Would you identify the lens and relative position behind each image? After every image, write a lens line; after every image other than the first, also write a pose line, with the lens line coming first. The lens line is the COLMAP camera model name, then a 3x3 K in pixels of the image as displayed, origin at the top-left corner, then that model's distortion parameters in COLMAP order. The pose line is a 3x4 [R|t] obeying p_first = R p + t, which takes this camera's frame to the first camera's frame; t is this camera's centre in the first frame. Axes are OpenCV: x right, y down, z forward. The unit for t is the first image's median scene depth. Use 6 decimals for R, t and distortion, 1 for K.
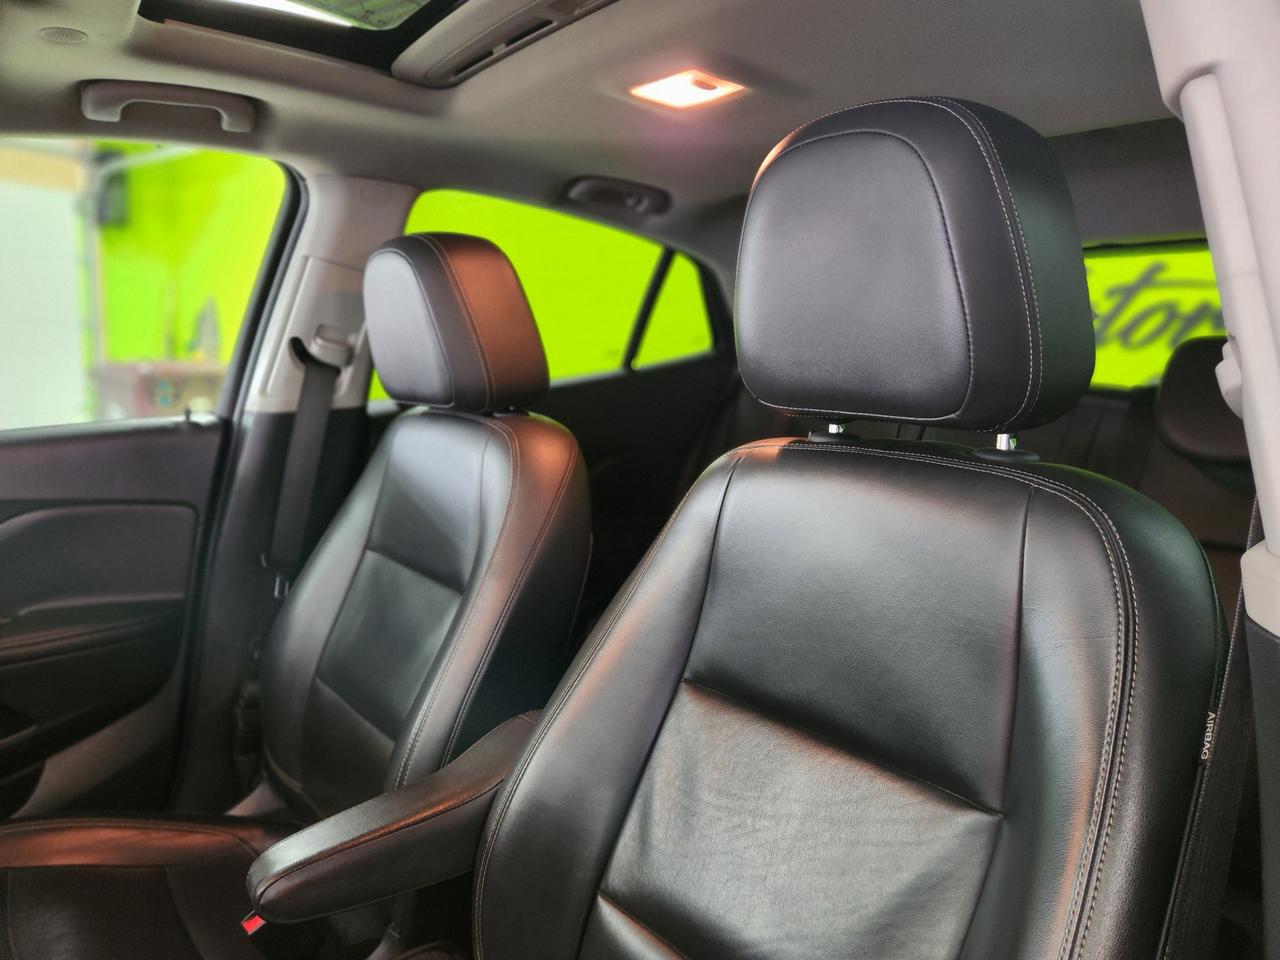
lens RADIAL K [[871.1, 0, 647.3], [0, 871.1, 492.1], [0, 0, 1]] dist [0.054876, -0.055889]
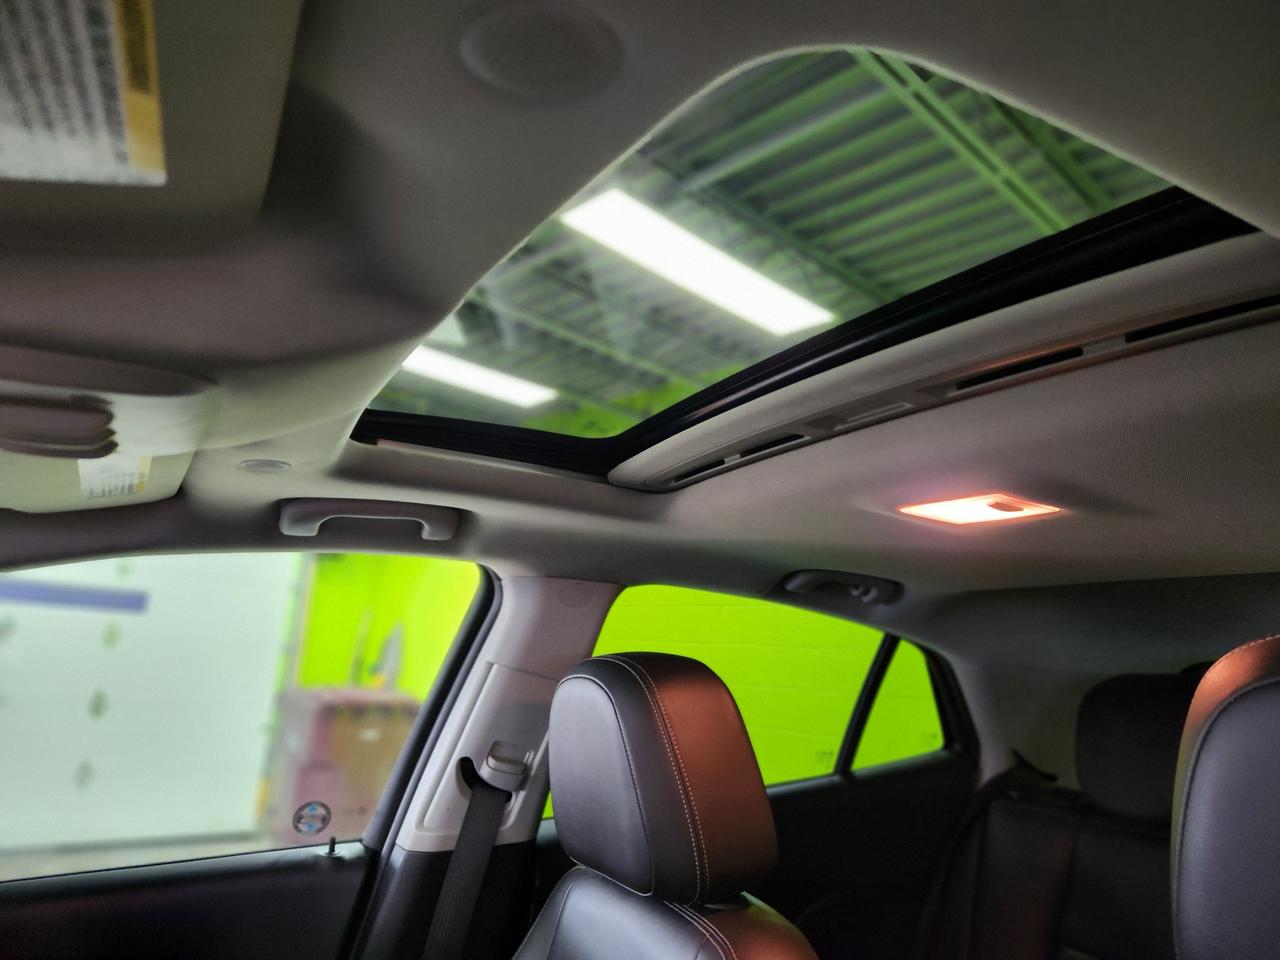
lens RADIAL K [[871.1, 0, 646.2], [0, 871.1, 477.3], [0, 0, 1]] dist [0.054876, -0.055889]
pose [[0.983002, -0.006518, -0.183477, -0.075935], [-0.061014, 0.930969, -0.359963, -0.138024], [0.173158, 0.365039, 0.914747, 0.165657]]
